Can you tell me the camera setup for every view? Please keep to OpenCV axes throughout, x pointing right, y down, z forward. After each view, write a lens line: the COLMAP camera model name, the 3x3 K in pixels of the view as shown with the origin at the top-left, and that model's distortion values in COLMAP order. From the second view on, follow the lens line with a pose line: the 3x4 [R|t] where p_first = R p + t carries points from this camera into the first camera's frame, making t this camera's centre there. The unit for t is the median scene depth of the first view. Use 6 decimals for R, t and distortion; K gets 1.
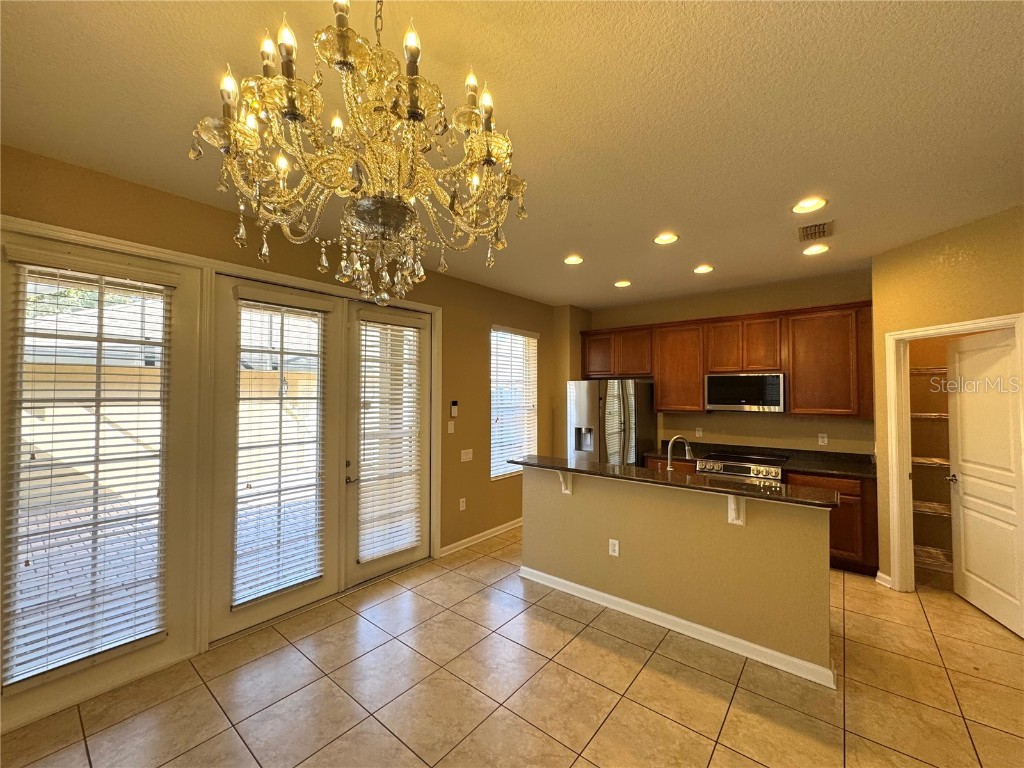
lens RADIAL K [[408.3, 0, 512.6], [0, 408.3, 383.3], [0, 0, 1]] dist [-0.002575, 0.000262]
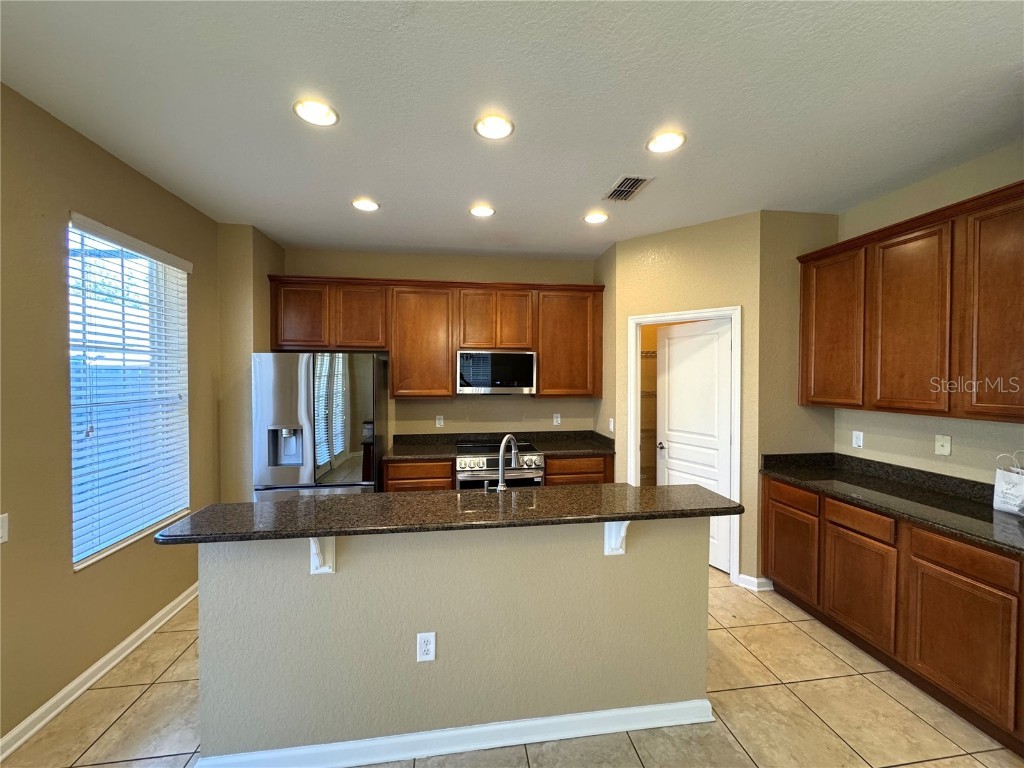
lens RADIAL K [[408.3, 0, 512.6], [0, 408.3, 383.3], [0, 0, 1]] dist [-0.002575, 0.000262]
pose [[0.681056, -0.014268, 0.732093, -0.055199], [-0.016440, 0.999260, 0.034769, 0.015317], [-0.732047, -0.035716, 0.680317, 0.405527]]
